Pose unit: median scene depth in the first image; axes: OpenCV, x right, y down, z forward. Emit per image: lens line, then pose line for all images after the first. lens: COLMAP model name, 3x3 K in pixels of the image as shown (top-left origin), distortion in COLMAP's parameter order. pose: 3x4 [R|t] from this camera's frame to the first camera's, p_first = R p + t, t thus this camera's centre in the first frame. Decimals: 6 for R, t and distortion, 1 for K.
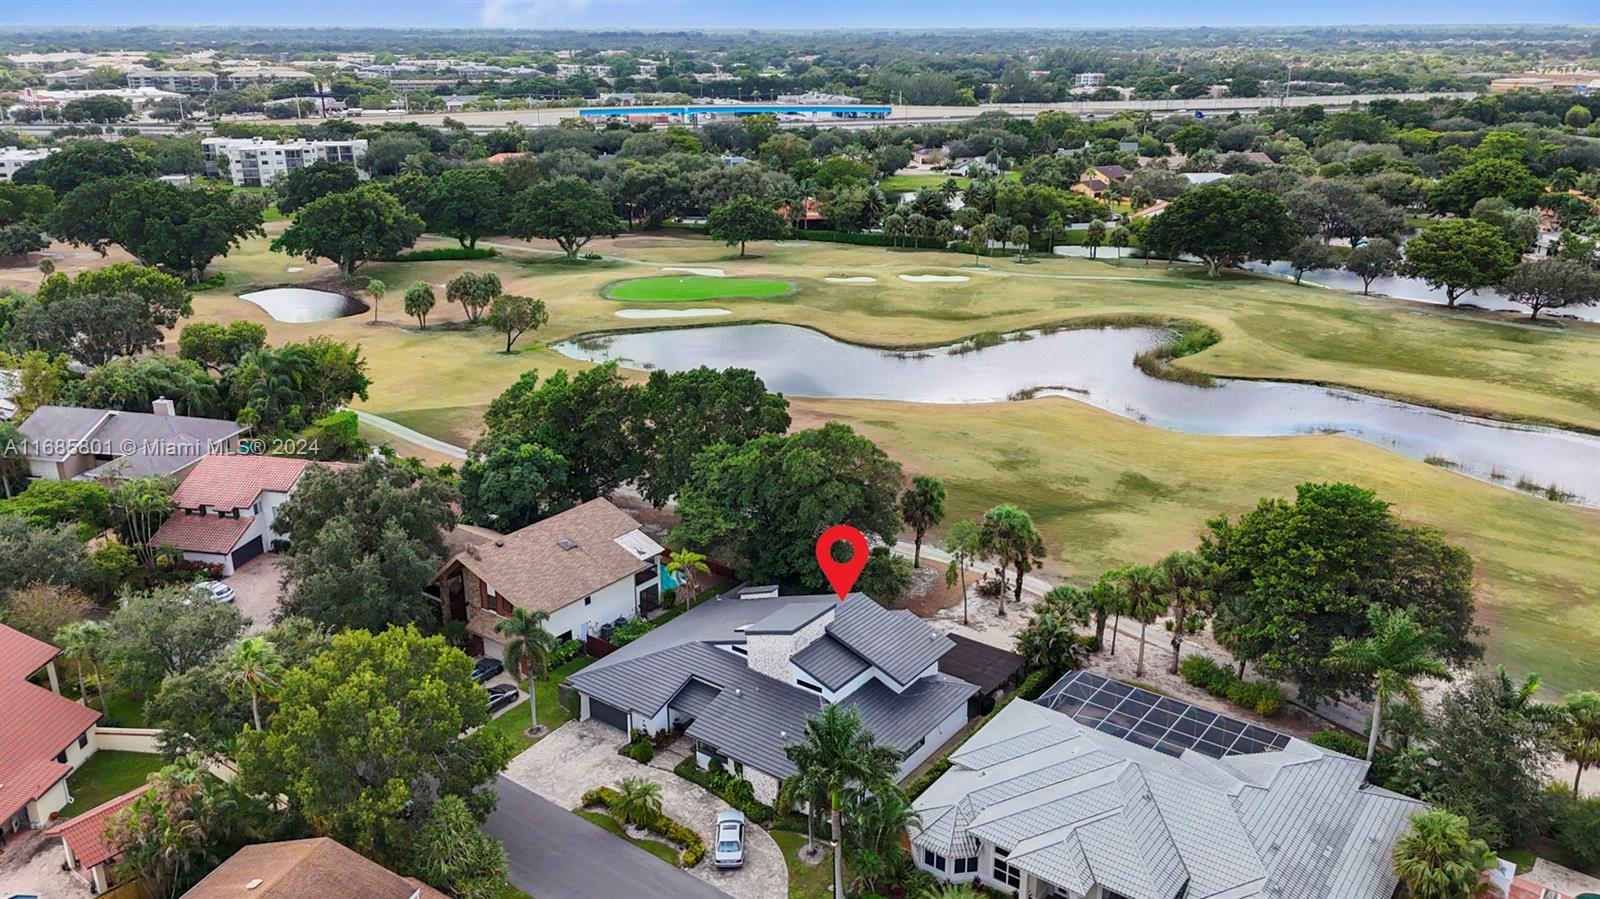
lens RADIAL K [[1174.2, 0, 795.3], [0, 1174.2, 444.9], [0, 0, 1]] dist [0.103189, -0.125491]
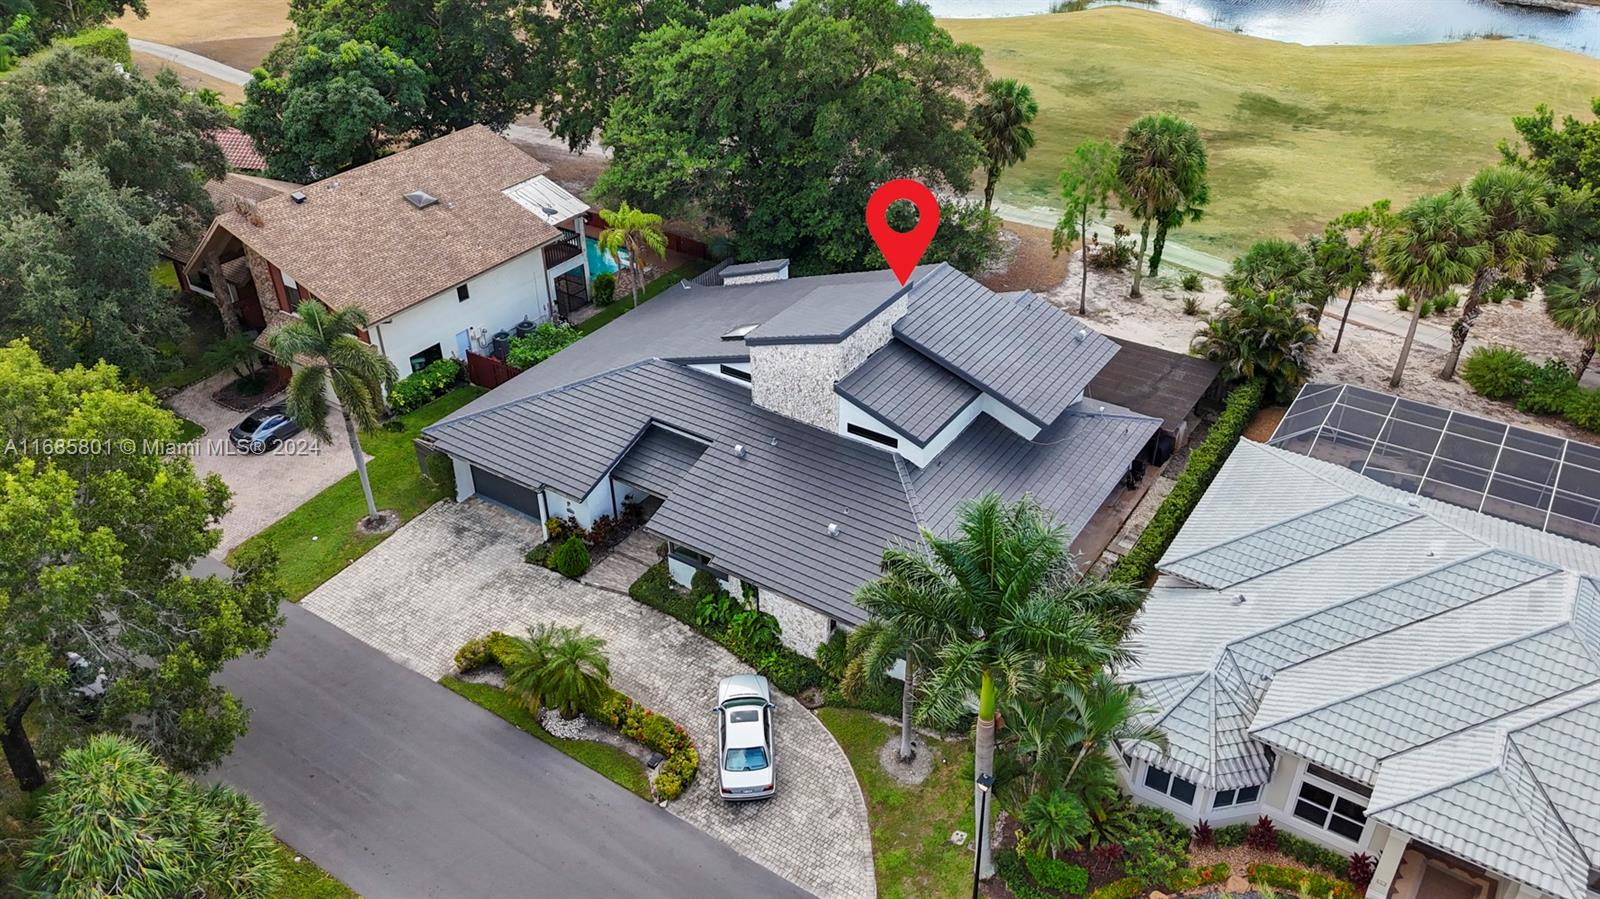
lens RADIAL K [[1174.2, 0, 795.3], [0, 1174.2, 444.9], [0, 0, 1]] dist [0.103189, -0.125491]
pose [[0.998510, -0.036458, 0.040604, -0.037925], [0.025224, 0.968169, 0.249023, 0.063027], [-0.048391, -0.247628, 0.967646, 0.407886]]
